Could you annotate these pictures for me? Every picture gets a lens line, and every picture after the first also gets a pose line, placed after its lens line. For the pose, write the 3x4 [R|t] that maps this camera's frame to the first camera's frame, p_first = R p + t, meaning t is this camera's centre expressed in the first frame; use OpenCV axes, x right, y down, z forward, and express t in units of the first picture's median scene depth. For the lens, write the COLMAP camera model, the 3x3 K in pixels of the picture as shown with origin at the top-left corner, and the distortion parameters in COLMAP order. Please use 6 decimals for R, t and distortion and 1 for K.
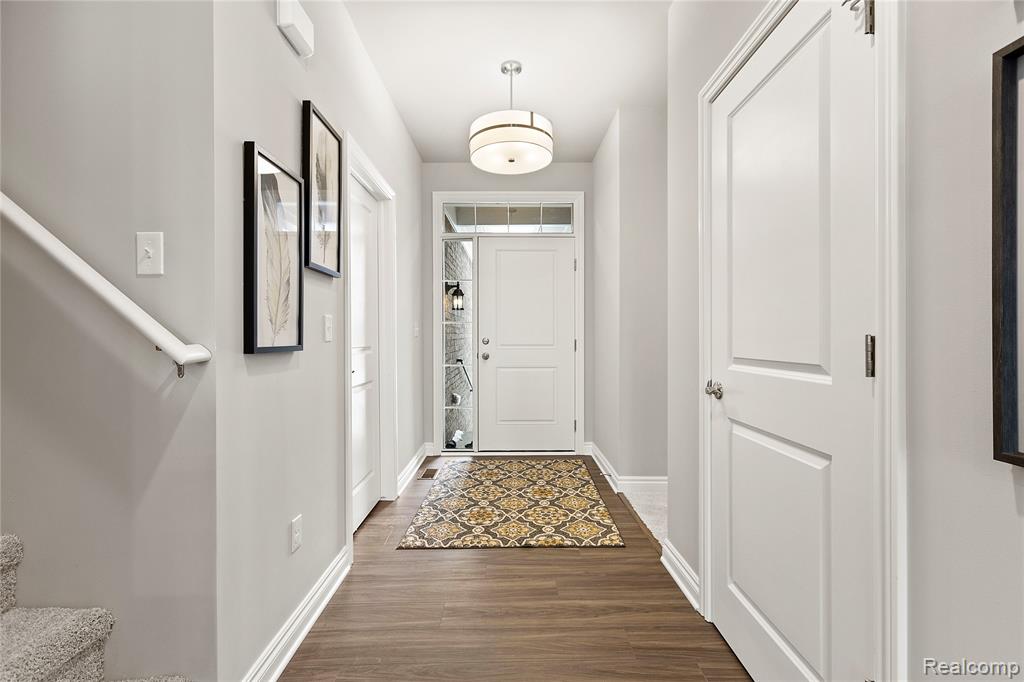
lens RADIAL K [[466.4, 0, 512.6], [0, 466.4, 332.2], [0, 0, 1]] dist [0.002613, 0.000159]
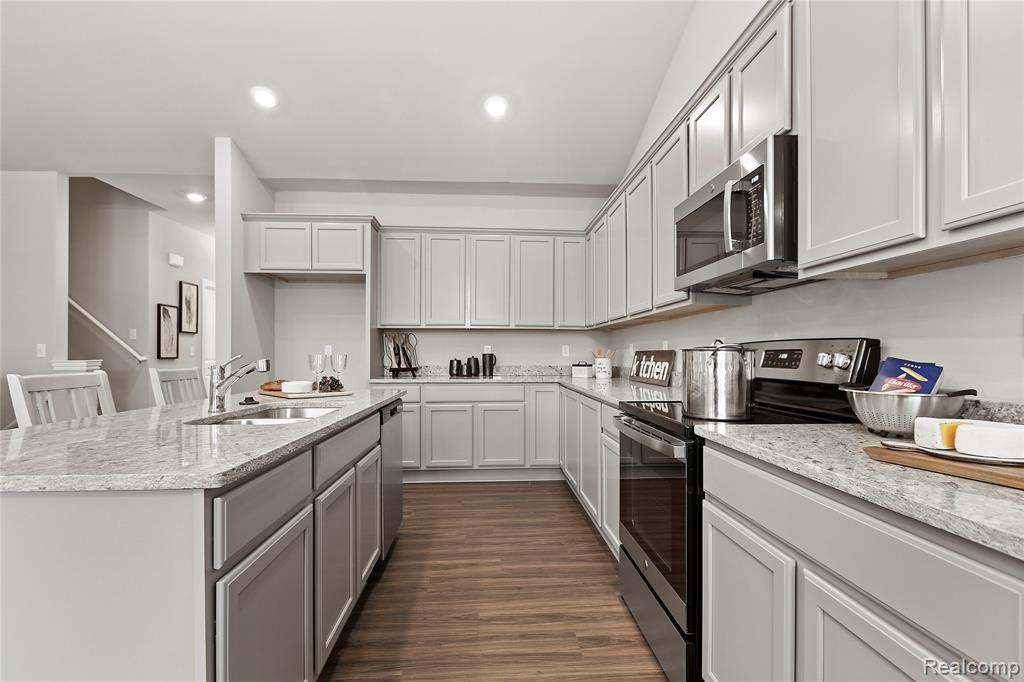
lens RADIAL K [[472.1, 0, 514.2], [0, 472.1, 351.7], [0, 0, 1]] dist [-0.000982, 0.000964]
pose [[0.998313, -0.000516, 0.058055, 1.888995], [0.000362, 0.999996, 0.002659, -0.019291], [-0.058056, -0.002633, 0.998310, -2.700621]]
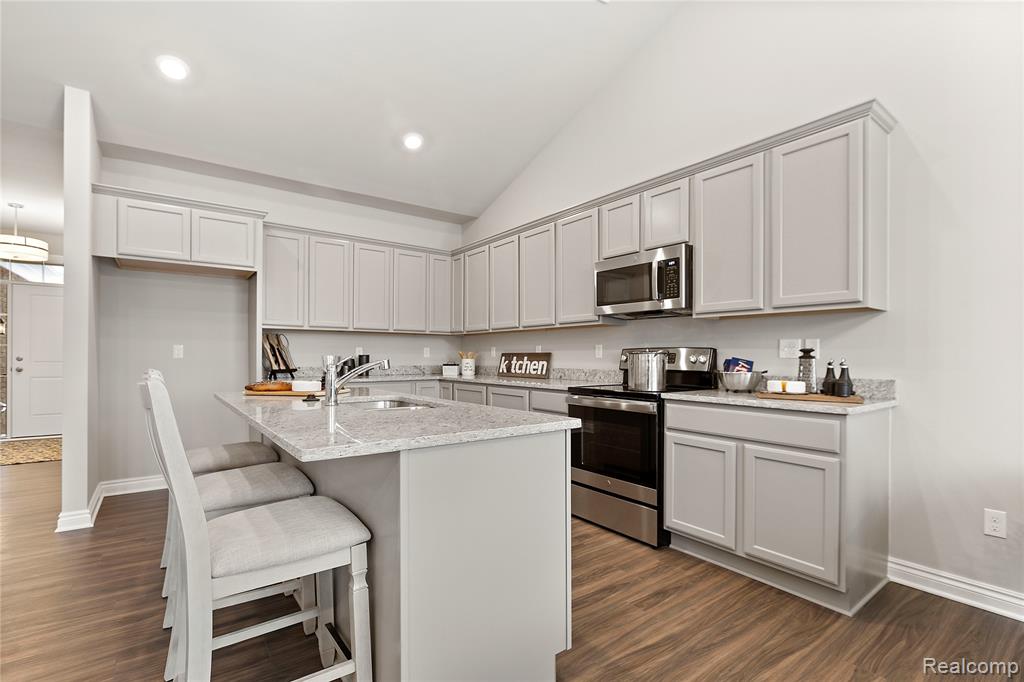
lens RADIAL K [[472.1, 0, 516.7], [0, 472.1, 350.8], [0, 0, 1]] dist [-0.000982, 0.000964]
pose [[0.801383, 0.005916, 0.598123, 0.816007], [-0.005120, 0.999982, -0.003032, -0.022480], [-0.598130, -0.000633, 0.801399, -2.876391]]
